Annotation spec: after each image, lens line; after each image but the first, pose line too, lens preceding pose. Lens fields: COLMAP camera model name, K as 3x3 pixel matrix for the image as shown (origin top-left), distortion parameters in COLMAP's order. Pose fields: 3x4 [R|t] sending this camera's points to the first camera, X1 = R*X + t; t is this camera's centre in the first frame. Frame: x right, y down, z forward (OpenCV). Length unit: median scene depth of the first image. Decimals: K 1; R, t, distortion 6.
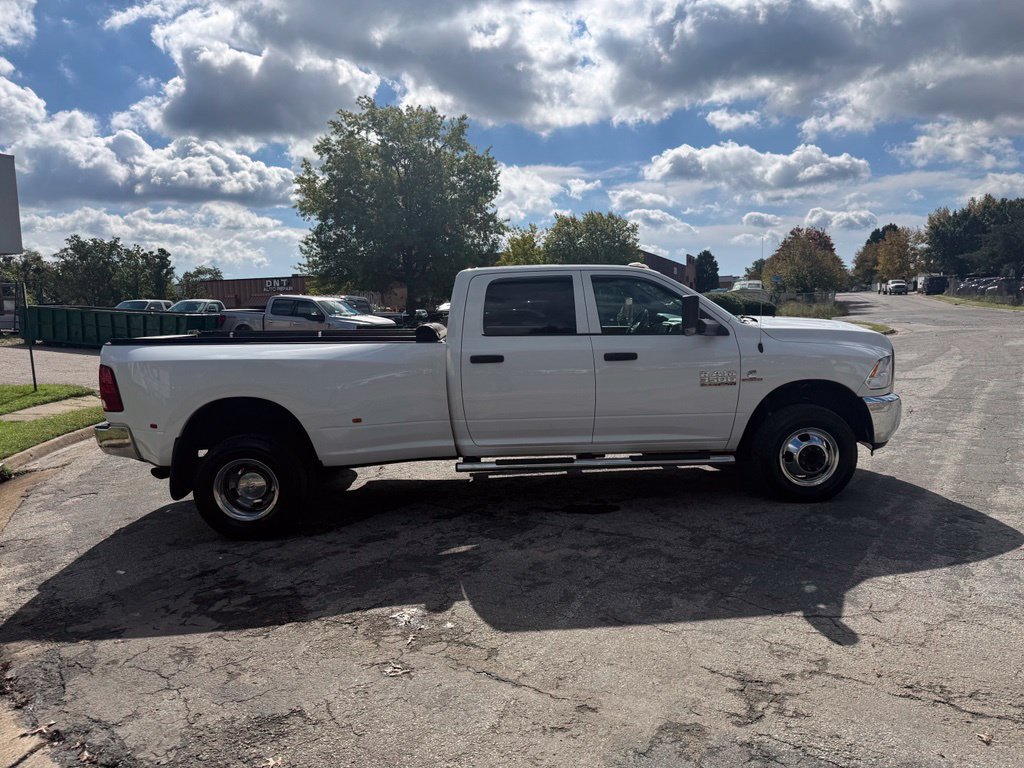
lens RADIAL K [[722.6, 0, 514.7], [0, 722.6, 384.9], [0, 0, 1]] dist [0.023112, -0.031523]
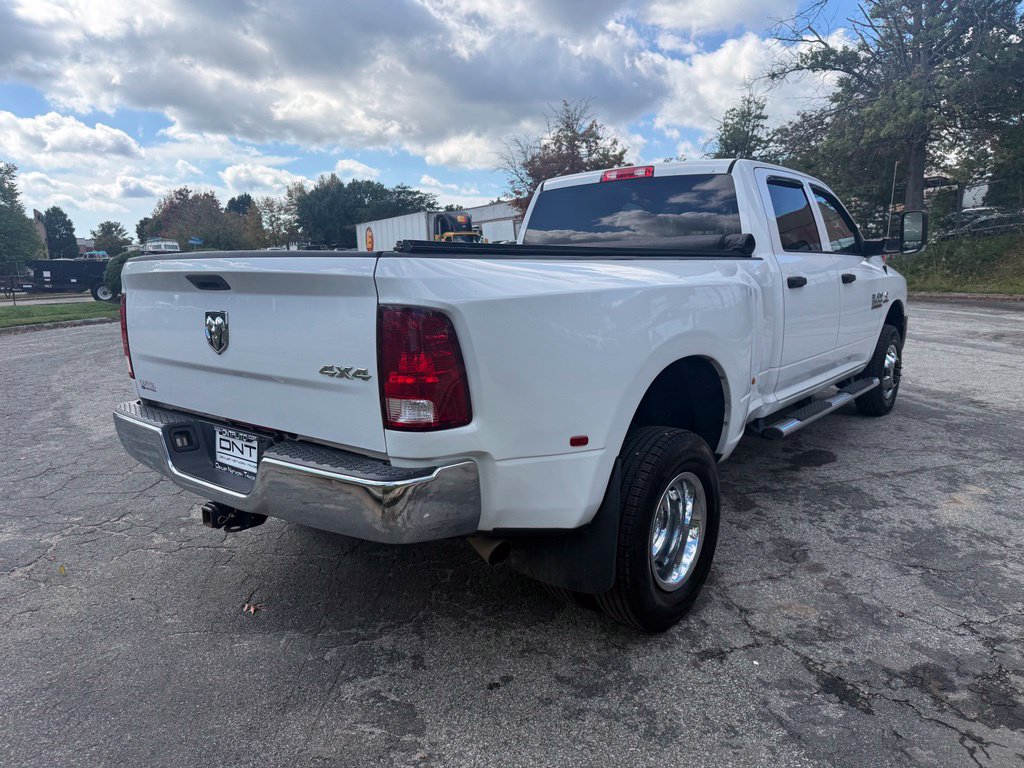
lens RADIAL K [[722.6, 0, 514.7], [0, 722.6, 384.9], [0, 0, 1]] dist [0.023112, -0.031523]
pose [[0.661949, -0.113493, 0.740906, -0.109622], [0.081995, 0.993502, 0.078929, -0.001731], [-0.745050, 0.008504, 0.666954, 0.097323]]
